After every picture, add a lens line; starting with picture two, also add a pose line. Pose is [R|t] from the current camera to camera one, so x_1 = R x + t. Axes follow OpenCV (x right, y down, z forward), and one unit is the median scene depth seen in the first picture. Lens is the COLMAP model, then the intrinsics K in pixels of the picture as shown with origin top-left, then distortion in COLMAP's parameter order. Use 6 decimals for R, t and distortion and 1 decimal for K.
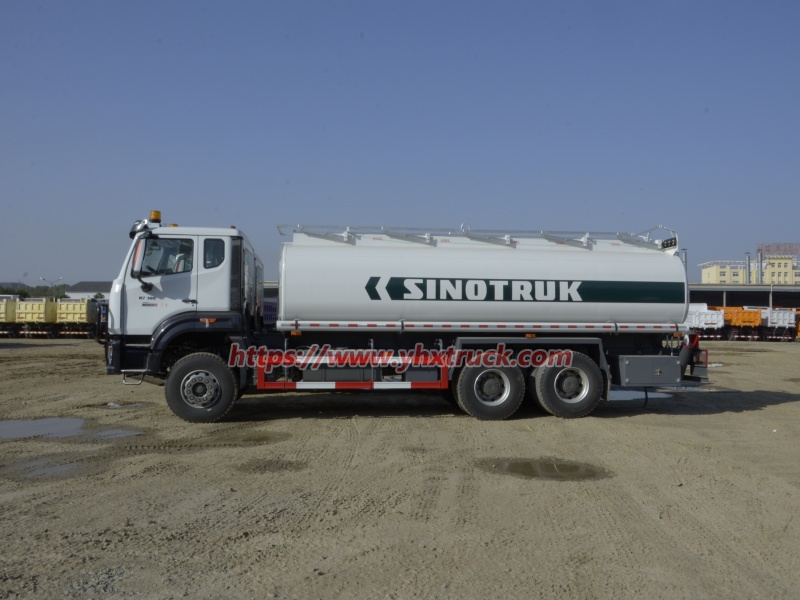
lens RADIAL K [[702.4, 0, 400.0], [0, 702.4, 300.0], [0, 0, 1]] dist [-0.010401, -0.007035]
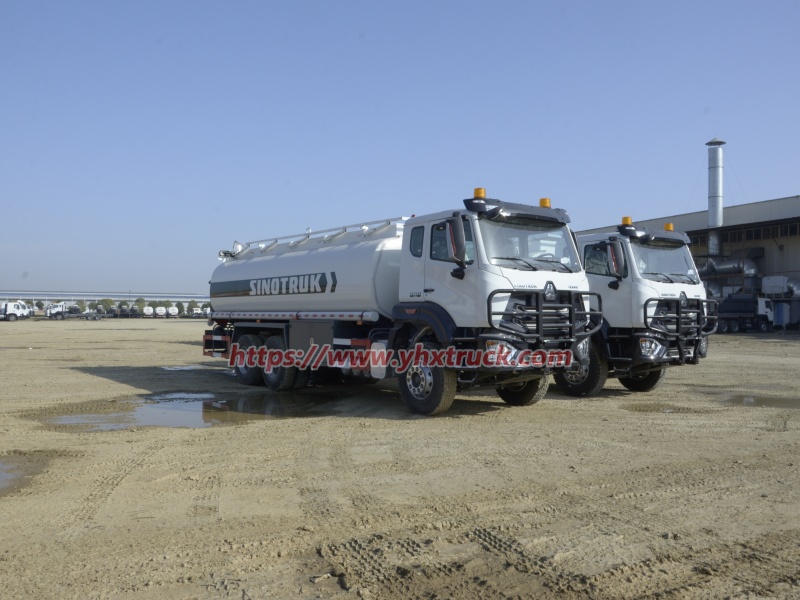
lens RADIAL K [[702.4, 0, 400.0], [0, 702.4, 300.0], [0, 0, 1]] dist [-0.010401, -0.007035]
pose [[0.474800, -0.024244, -0.879760, 1.302532], [0.026073, 0.999569, -0.013475, 0.032547], [0.879708, -0.016540, 0.475227, 0.601221]]
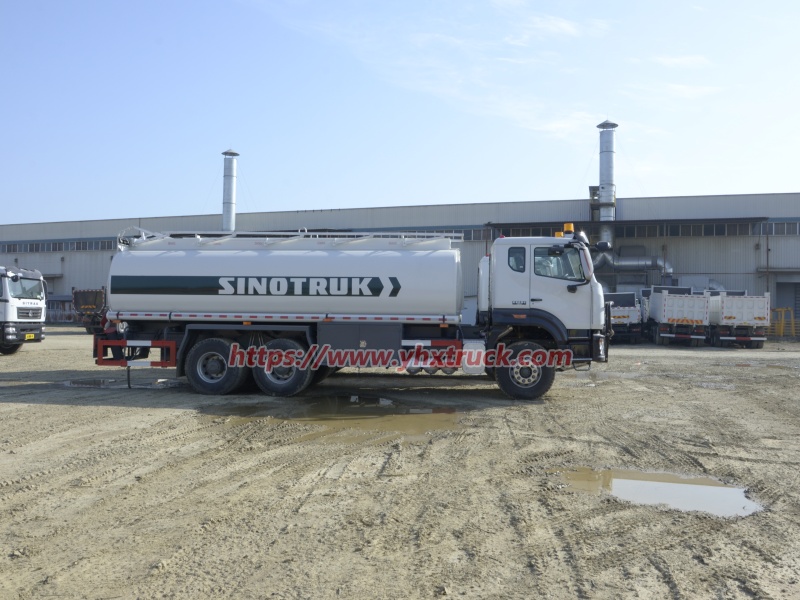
lens RADIAL K [[702.4, 0, 400.0], [0, 702.4, 300.0], [0, 0, 1]] dist [-0.010401, -0.007035]
pose [[0.962347, 0.000042, -0.271826, 0.621944], [0.002001, 0.999972, 0.007240, 0.000797], [0.271818, -0.007511, 0.962319, -0.076436]]
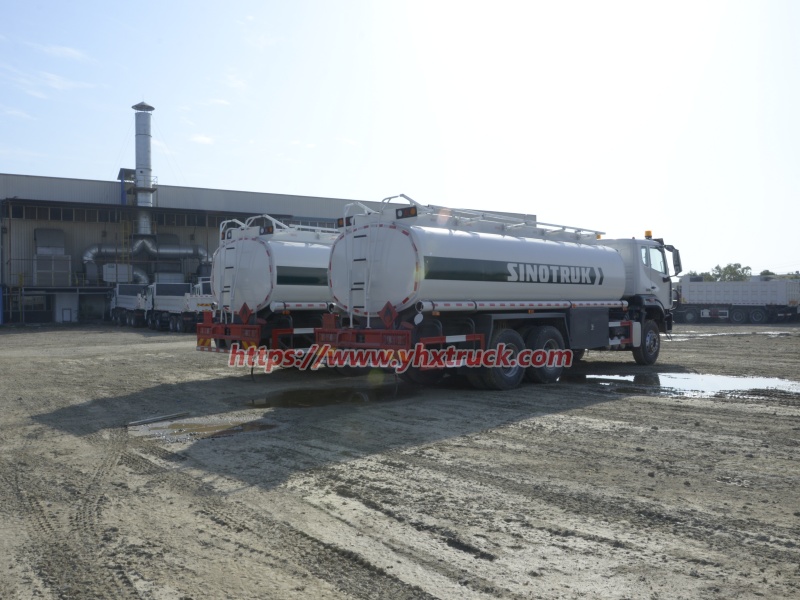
lens RADIAL K [[702.4, 0, 400.0], [0, 702.4, 300.0], [0, 0, 1]] dist [-0.010401, -0.007035]
pose [[0.793636, -0.008833, 0.608328, -0.793064], [-0.005327, 0.999755, 0.021466, 0.005747], [-0.608369, -0.020277, 0.793395, 0.214606]]
